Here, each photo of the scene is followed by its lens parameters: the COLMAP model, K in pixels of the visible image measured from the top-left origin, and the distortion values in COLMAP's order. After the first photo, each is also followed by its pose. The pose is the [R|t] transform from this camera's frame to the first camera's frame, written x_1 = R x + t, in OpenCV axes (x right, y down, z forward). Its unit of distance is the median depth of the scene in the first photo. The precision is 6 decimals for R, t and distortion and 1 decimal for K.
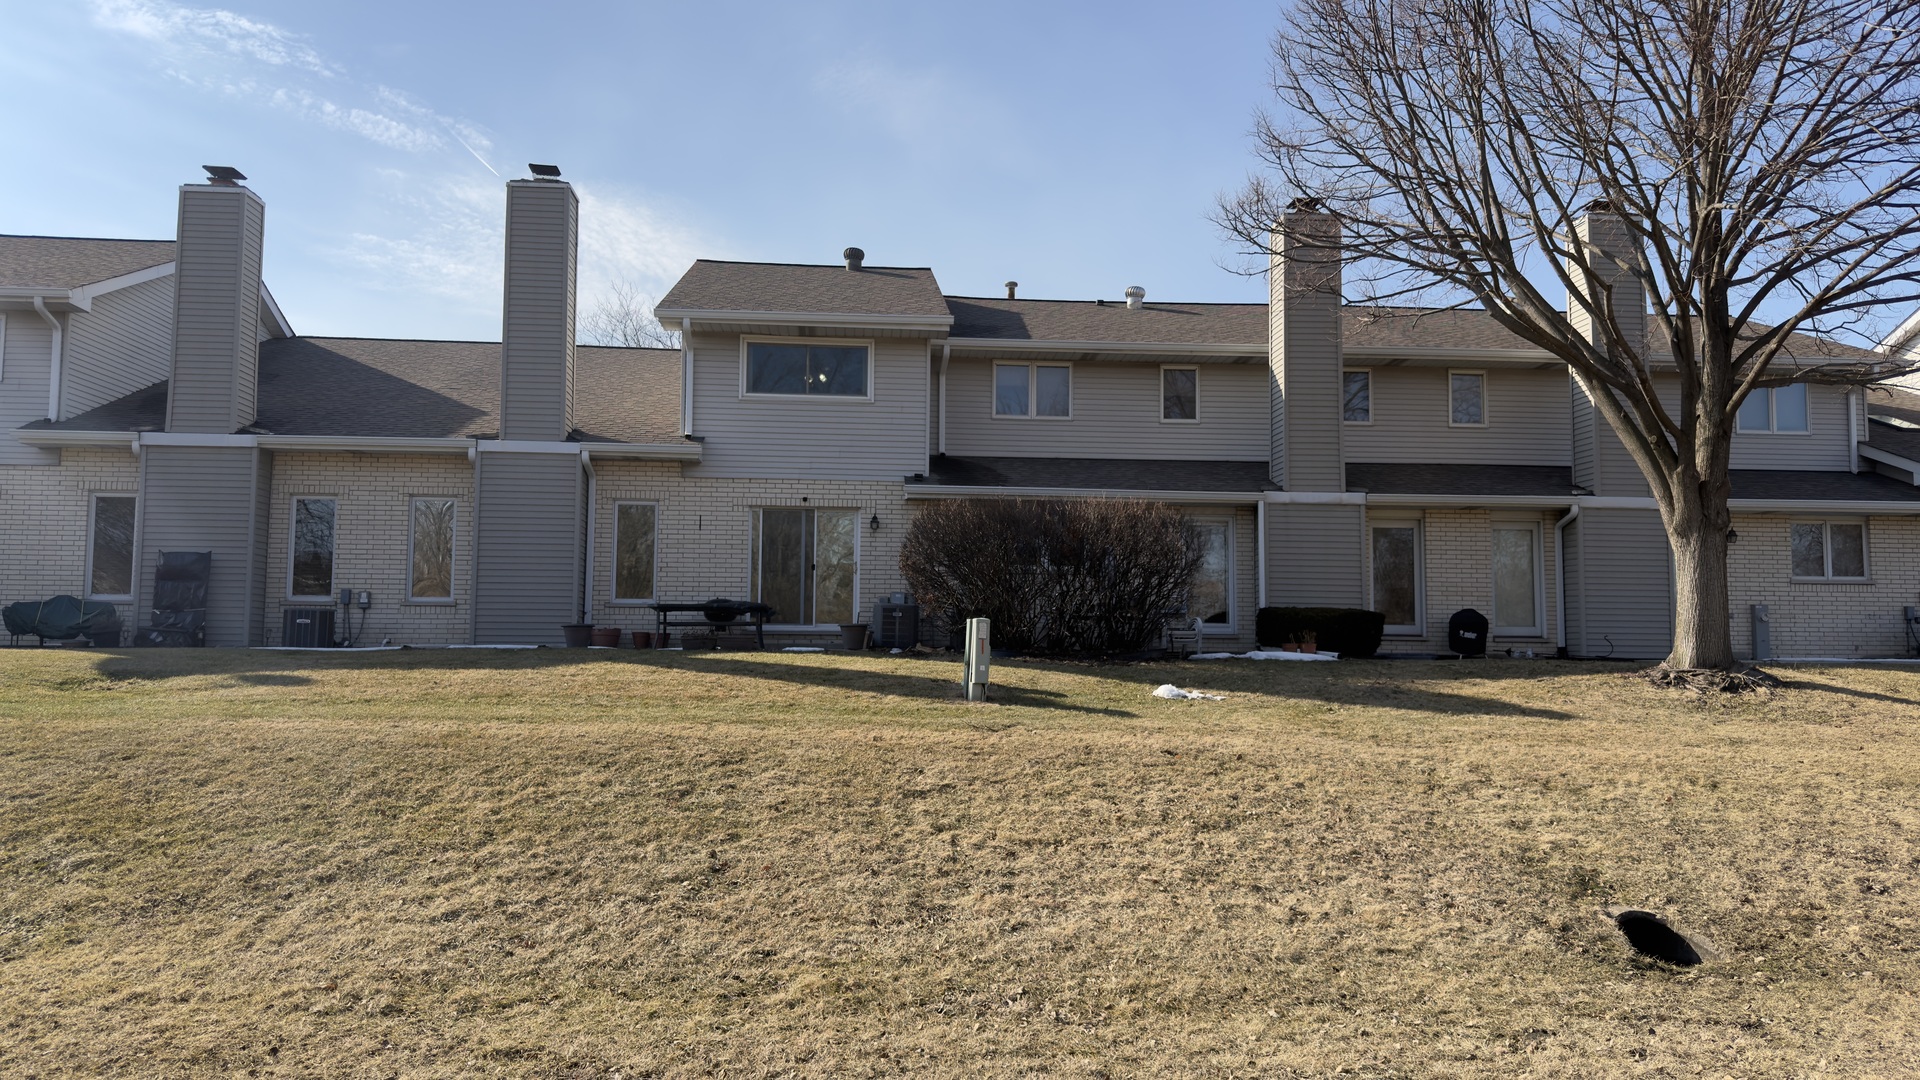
lens RADIAL K [[1336.3, 0, 963.6], [0, 1336.3, 539.6], [0, 0, 1]] dist [0.165056, -0.311062]
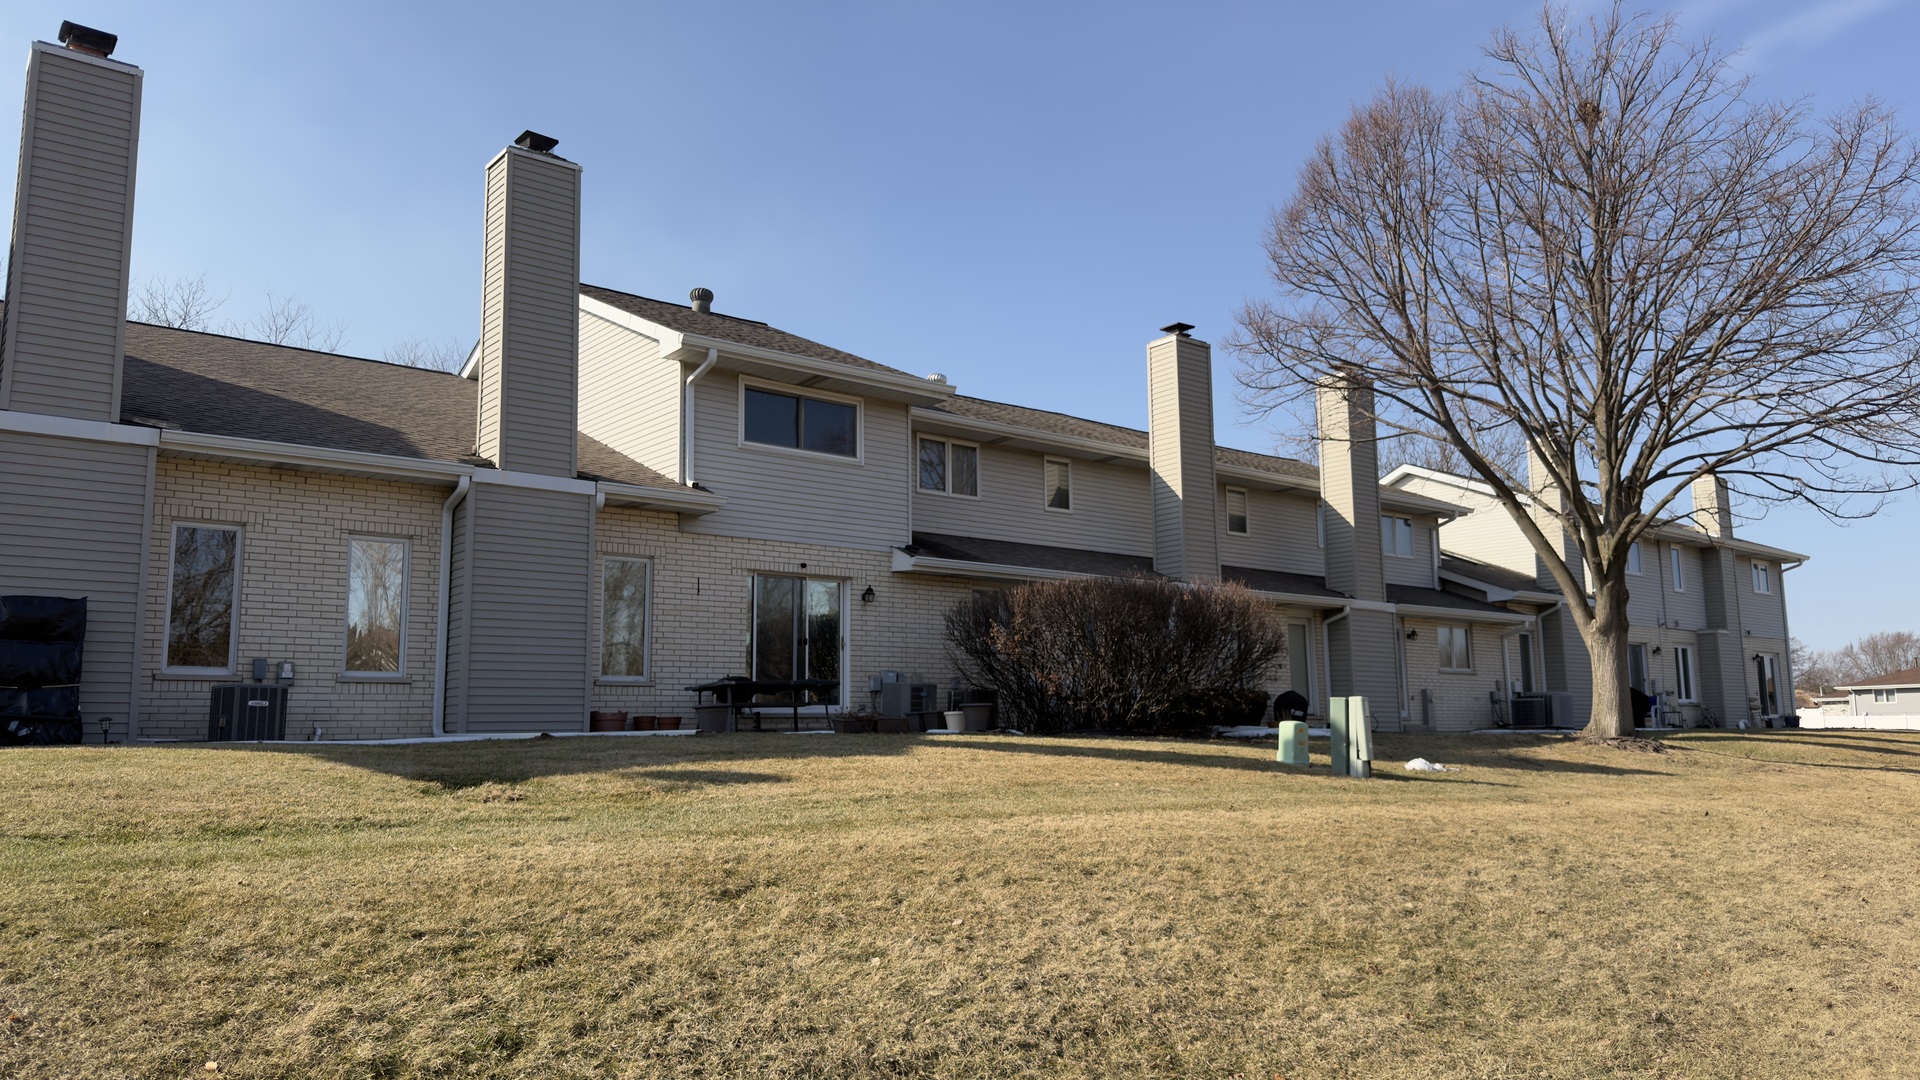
lens RADIAL K [[1336.3, 0, 963.6], [0, 1336.3, 539.6], [0, 0, 1]] dist [0.165056, -0.311062]
pose [[0.812003, 0.067199, 0.579772, -0.554983], [-0.029703, 0.996820, -0.073938, 0.015962], [-0.582898, 0.042817, 0.811417, 0.206311]]
